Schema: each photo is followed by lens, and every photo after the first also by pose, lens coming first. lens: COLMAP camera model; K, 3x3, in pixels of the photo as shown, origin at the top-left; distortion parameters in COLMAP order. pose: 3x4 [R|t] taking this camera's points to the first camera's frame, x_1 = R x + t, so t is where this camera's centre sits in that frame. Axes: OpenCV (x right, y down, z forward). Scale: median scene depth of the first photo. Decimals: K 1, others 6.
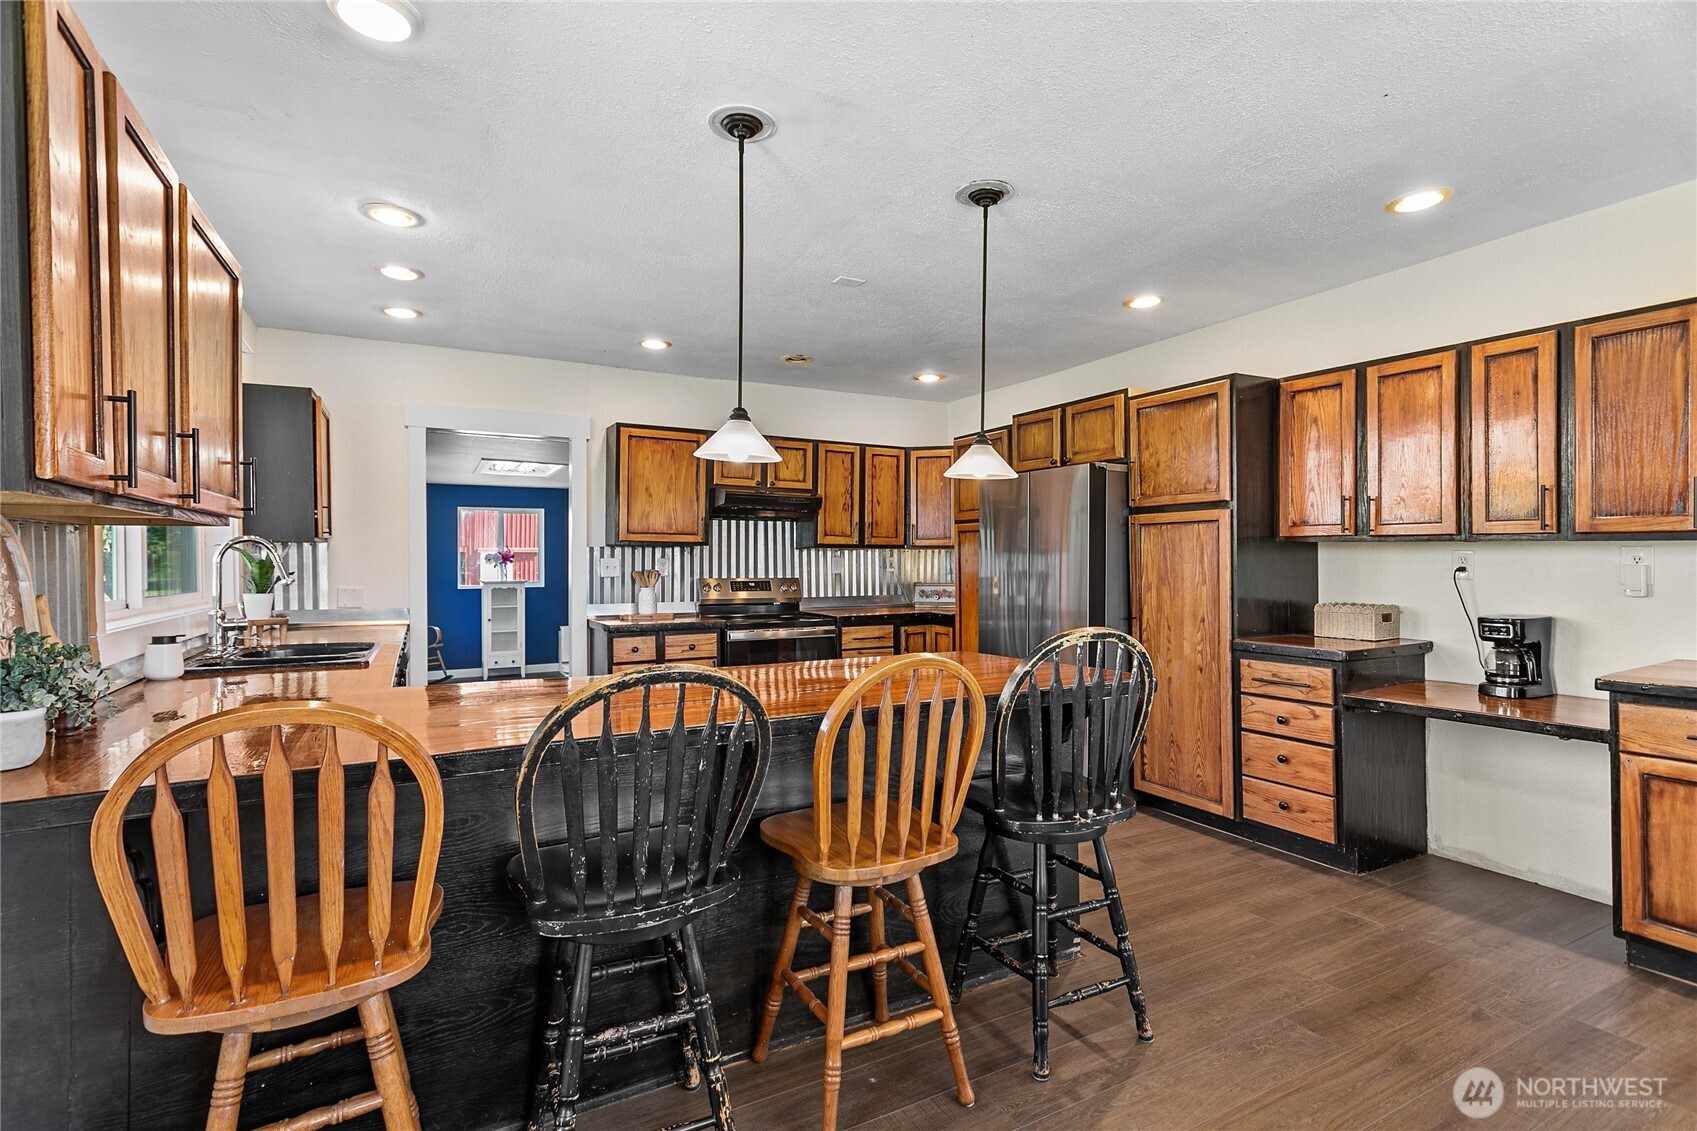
lens RADIAL K [[809.6, 0, 844.4], [0, 809.6, 565.9], [0, 0, 1]] dist [-0.000598, 0.001551]
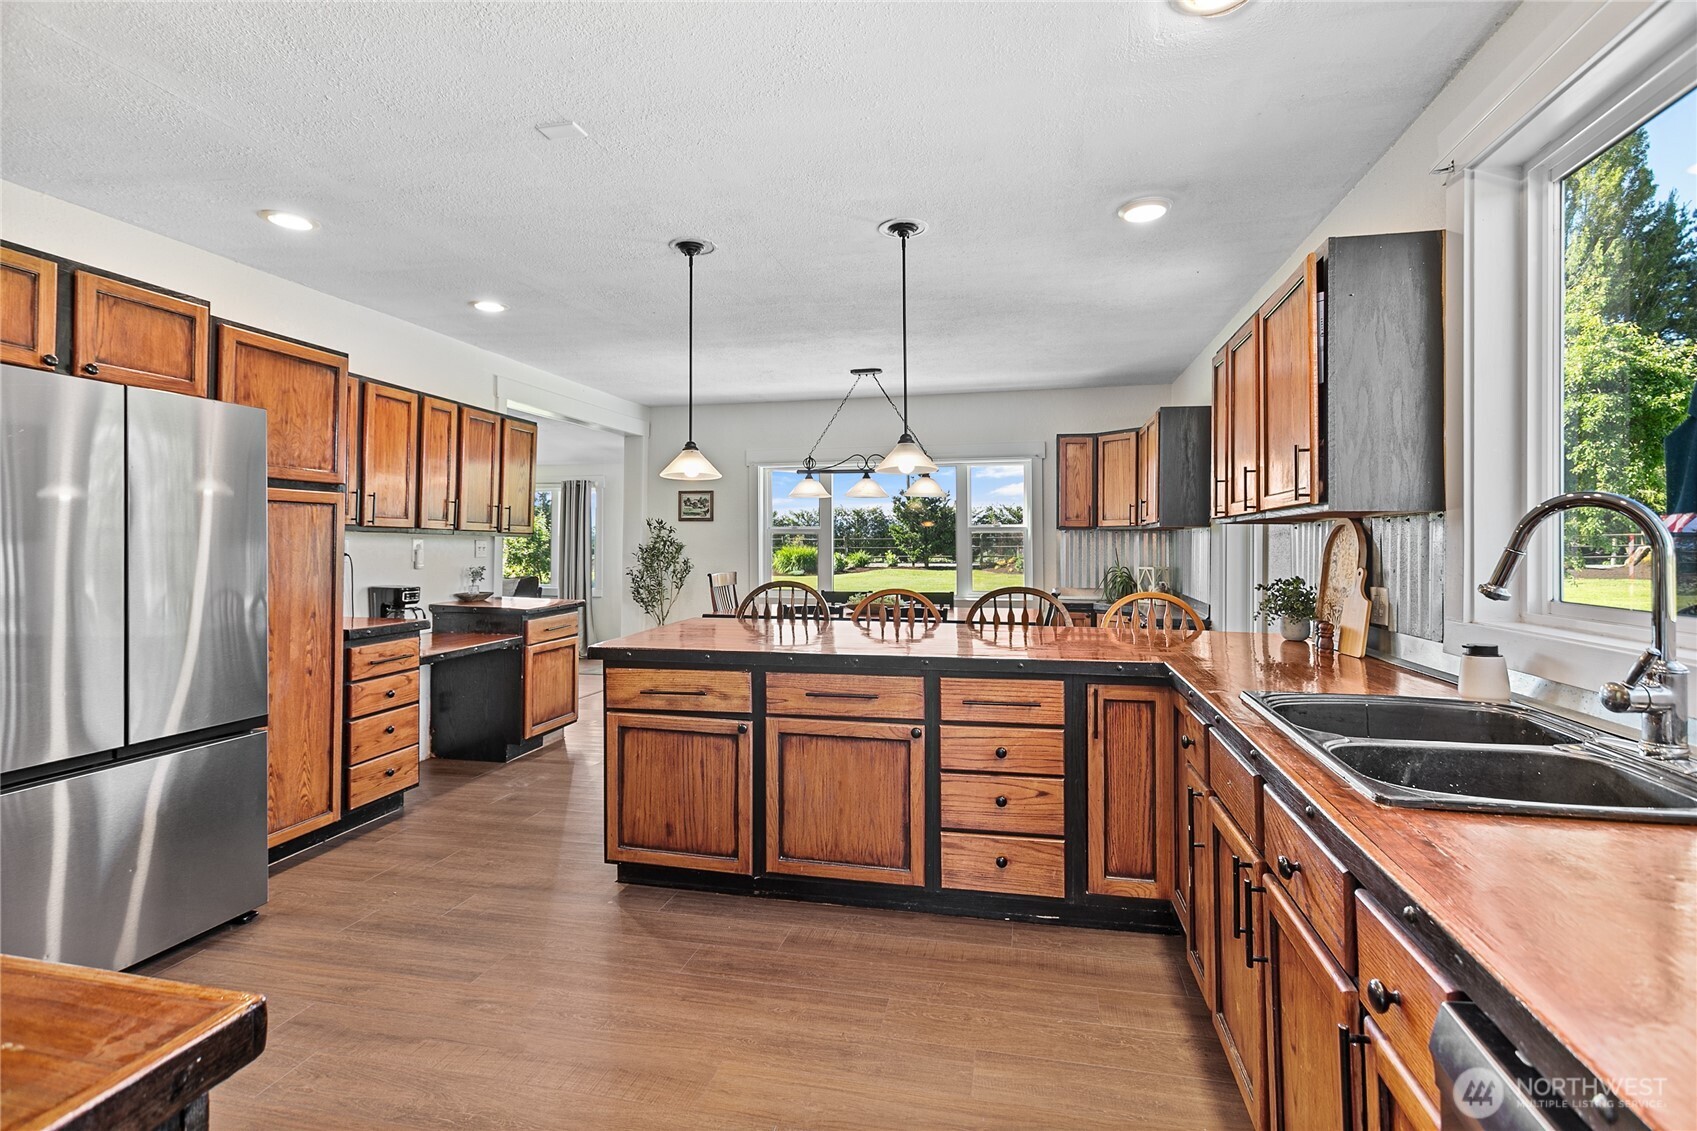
lens RADIAL K [[809.6, 0, 841.6], [0, 809.6, 552.7], [0, 0, 1]] dist [-0.000598, 0.001551]
pose [[-0.755777, -0.005116, 0.654809, -0.556789], [0.007833, 0.999827, 0.016853, -0.011016], [-0.654782, 0.017866, -0.755607, 1.260576]]
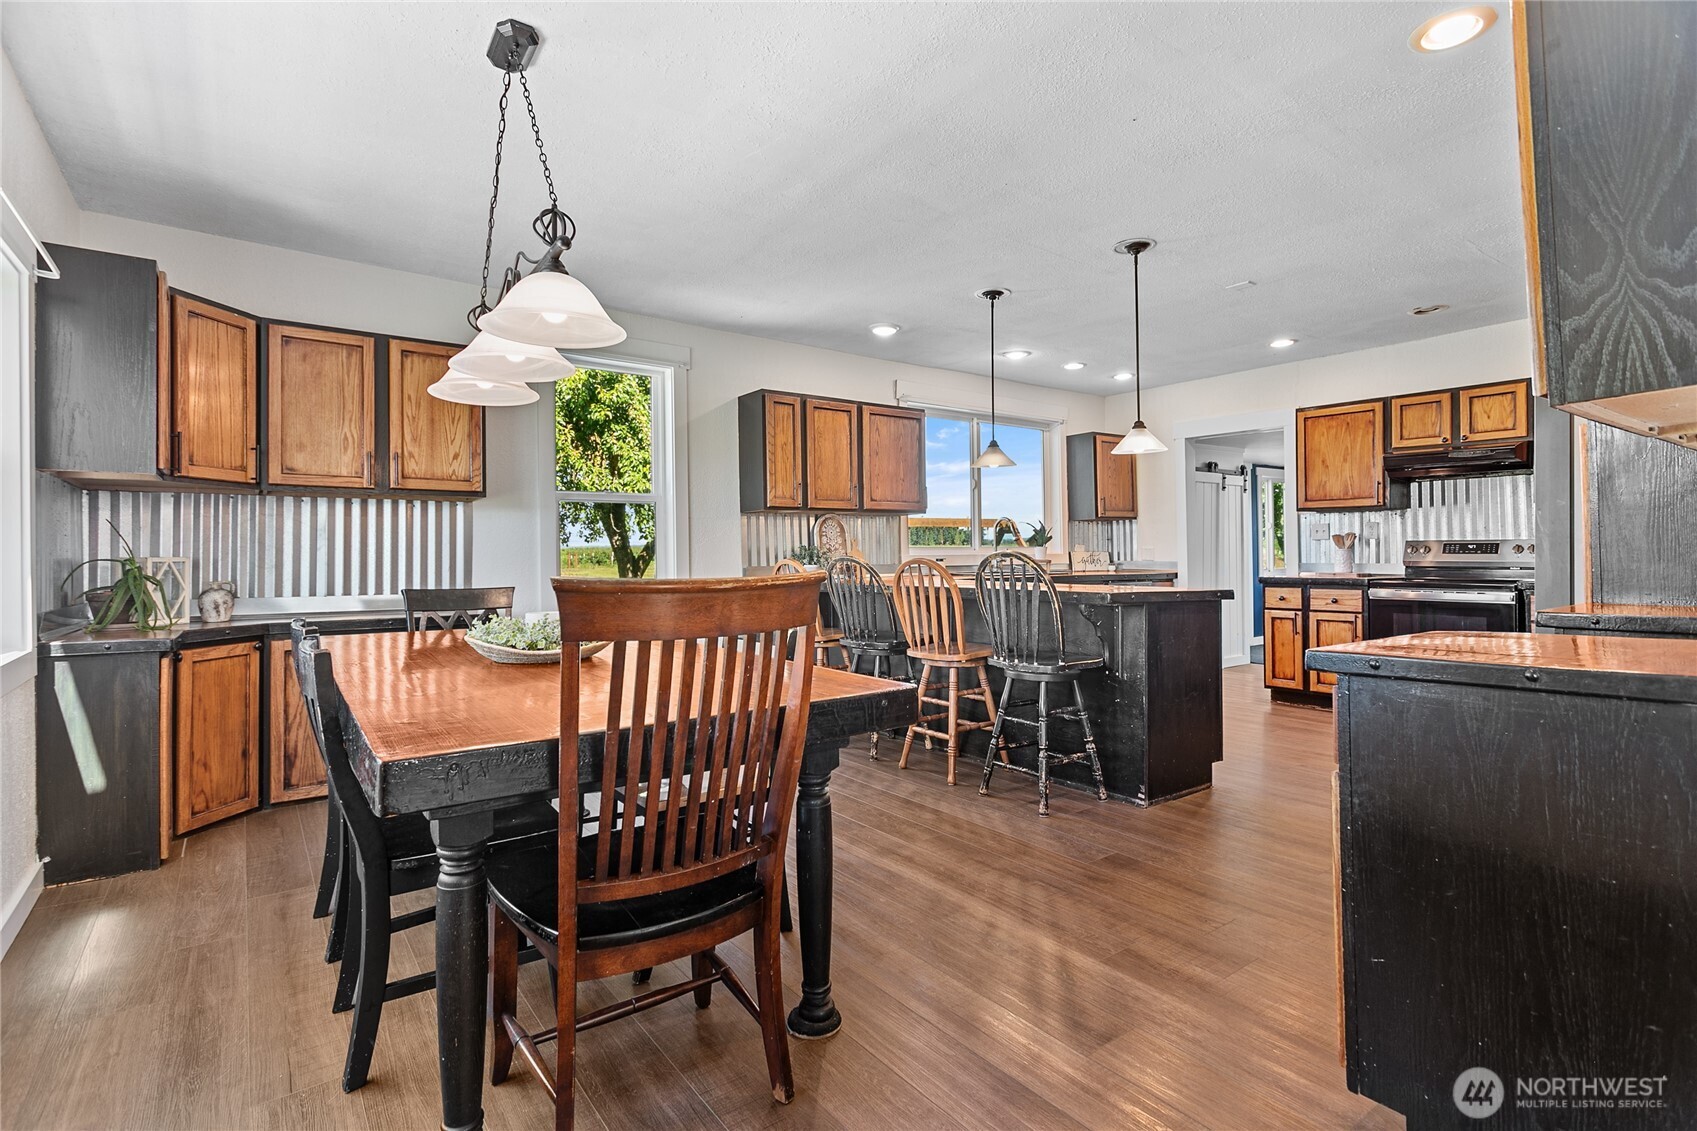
lens RADIAL K [[809.6, 0, 847.3], [0, 809.6, 548.6], [0, 0, 1]] dist [-0.000598, 0.001551]
pose [[0.147681, -0.006999, -0.989010, 1.026997], [-0.000543, 0.999974, -0.007158, 0.047077], [0.989035, 0.001594, 0.147673, 0.223260]]
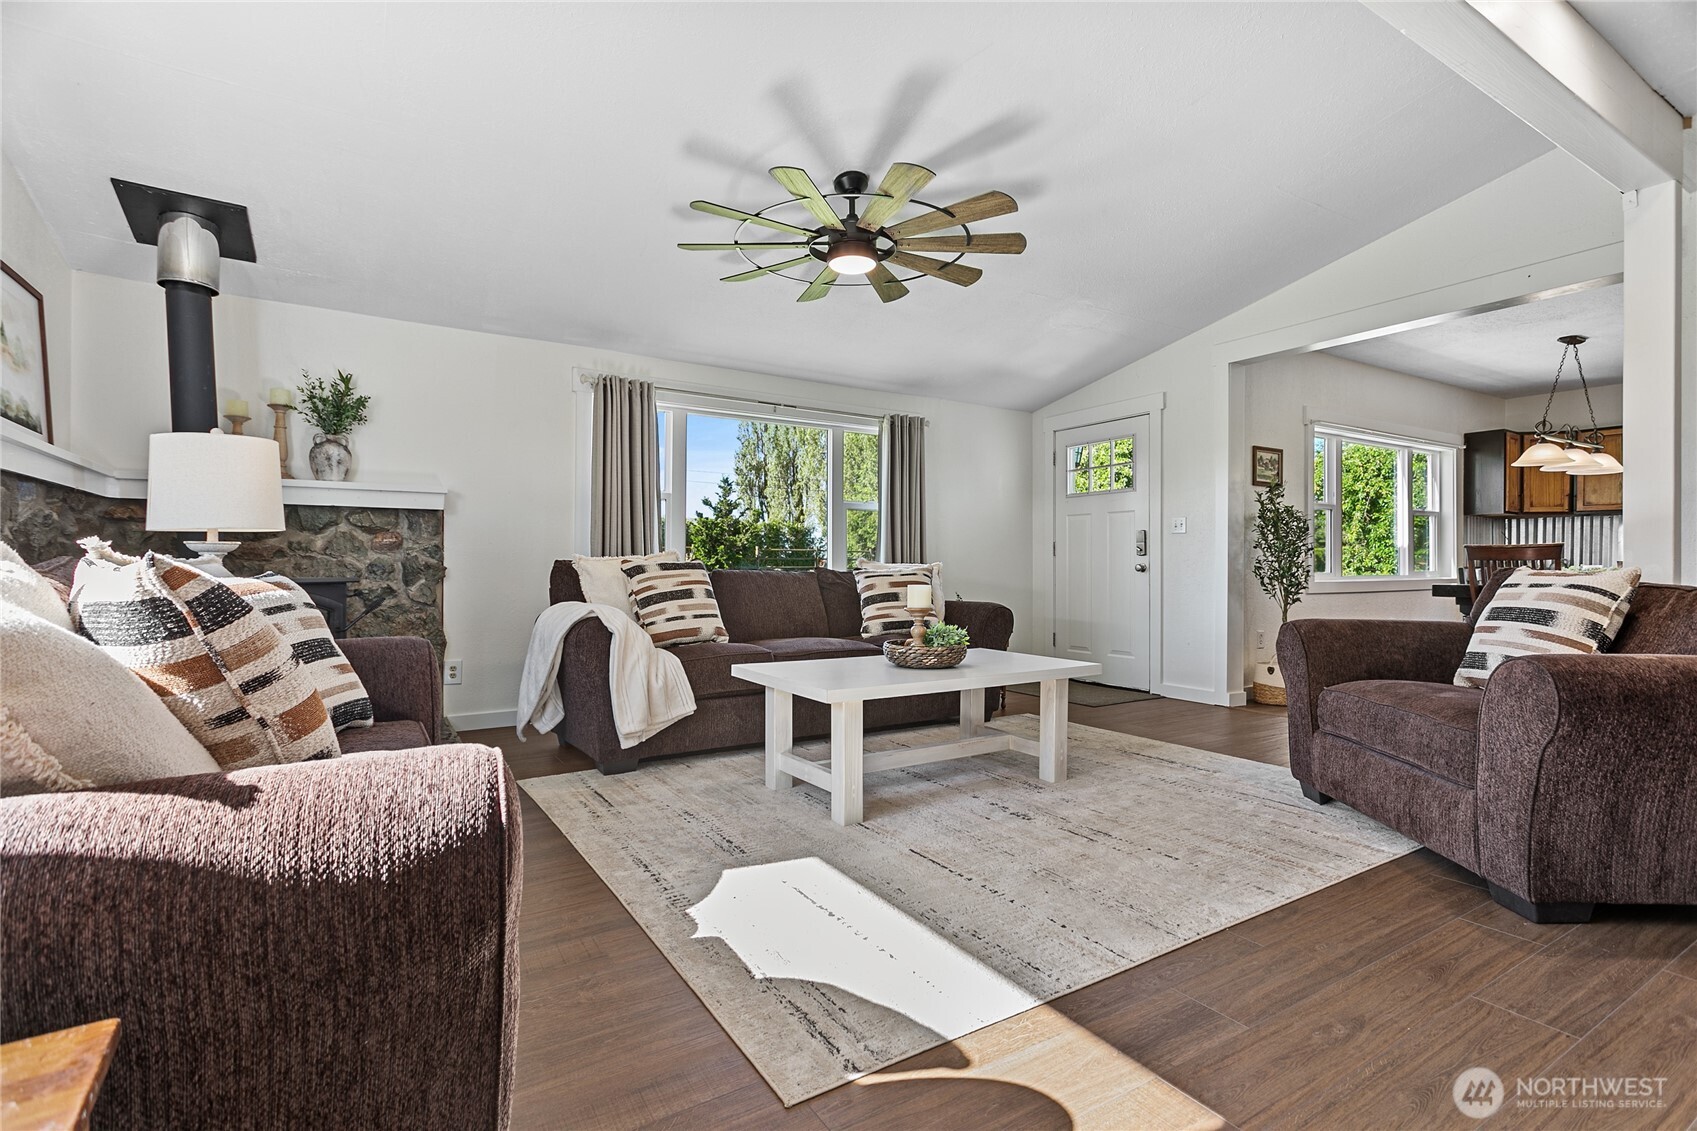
lens RADIAL K [[809.6, 0, 840.6], [0, 809.6, 564.8], [0, 0, 1]] dist [-0.000598, 0.001551]
pose [[-0.998760, -0.003368, -0.049675, 1.845851], [-0.003831, 0.999950, 0.009230, 0.081860], [0.049642, 0.009409, -0.998723, 1.526619]]
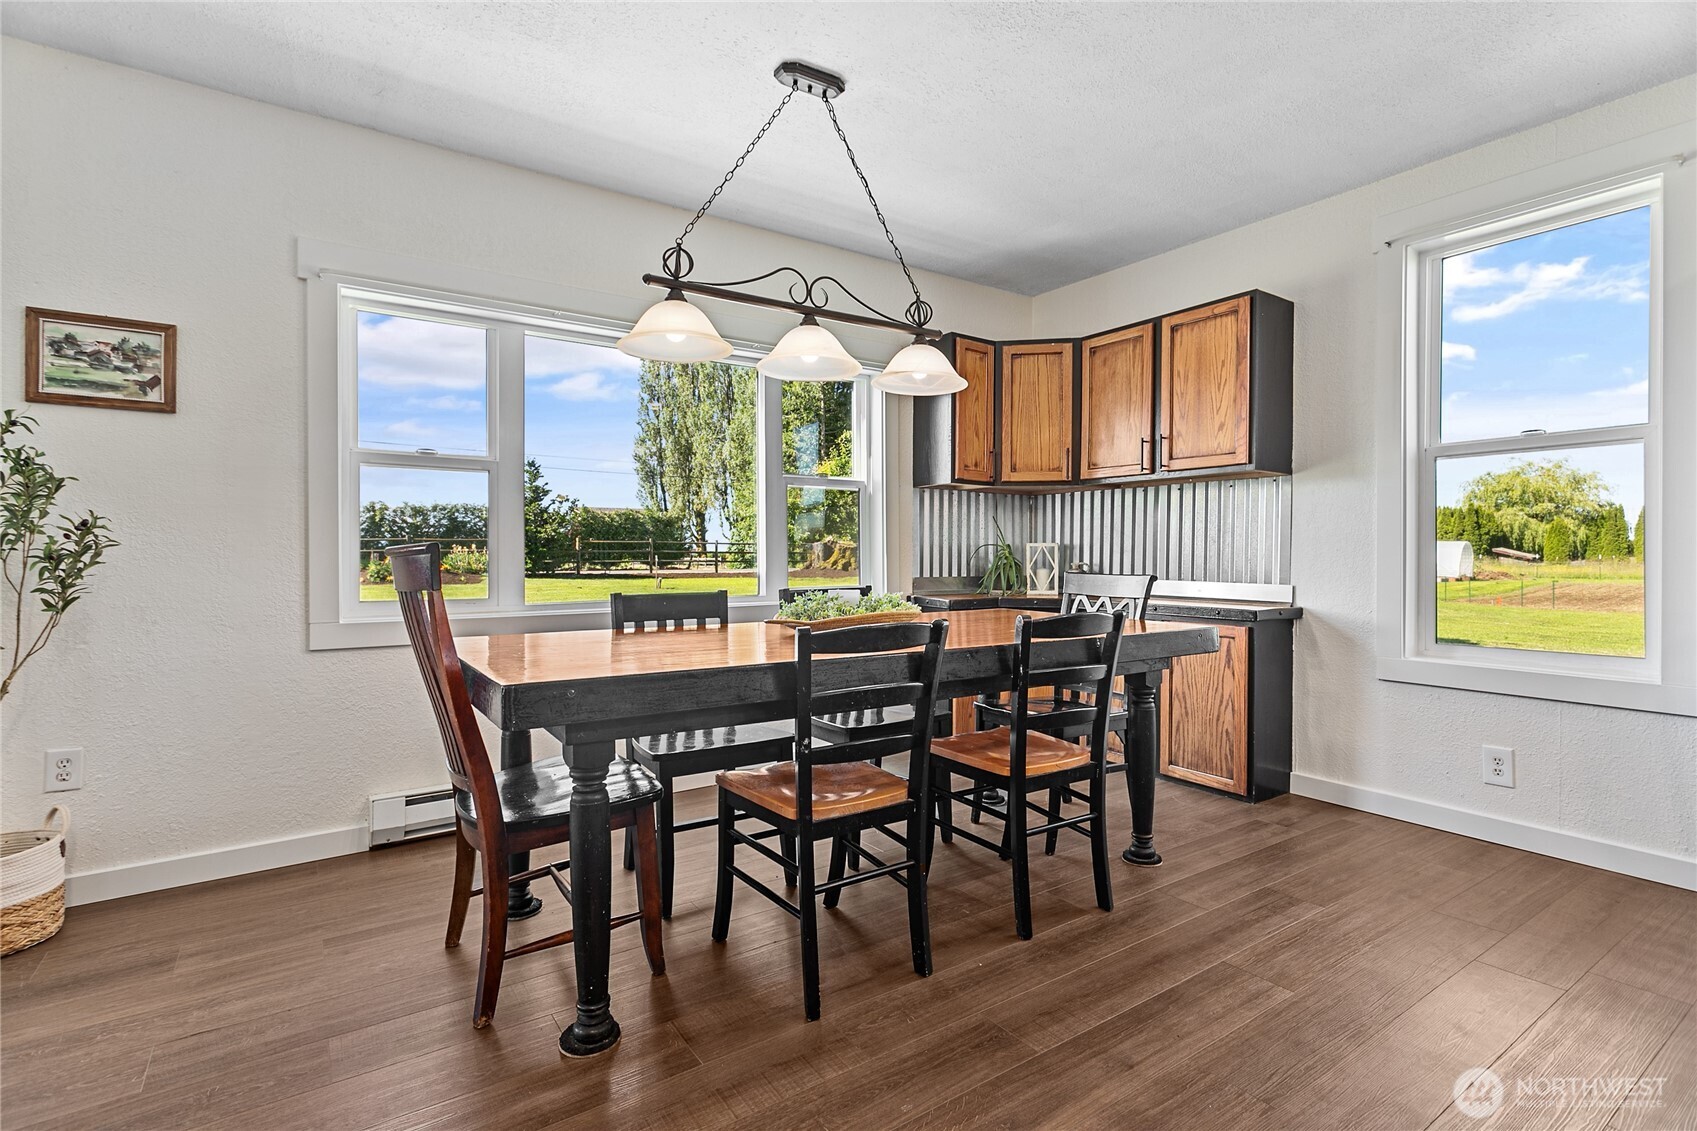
lens RADIAL K [[809.6, 0, 848.2], [0, 809.6, 556.1], [0, 0, 1]] dist [-0.000598, 0.001551]
pose [[-0.994113, 0.003688, -0.108286, 0.447474], [0.002411, 0.999926, 0.011929, 0.054404], [0.108322, 0.011598, -0.994048, 0.735427]]
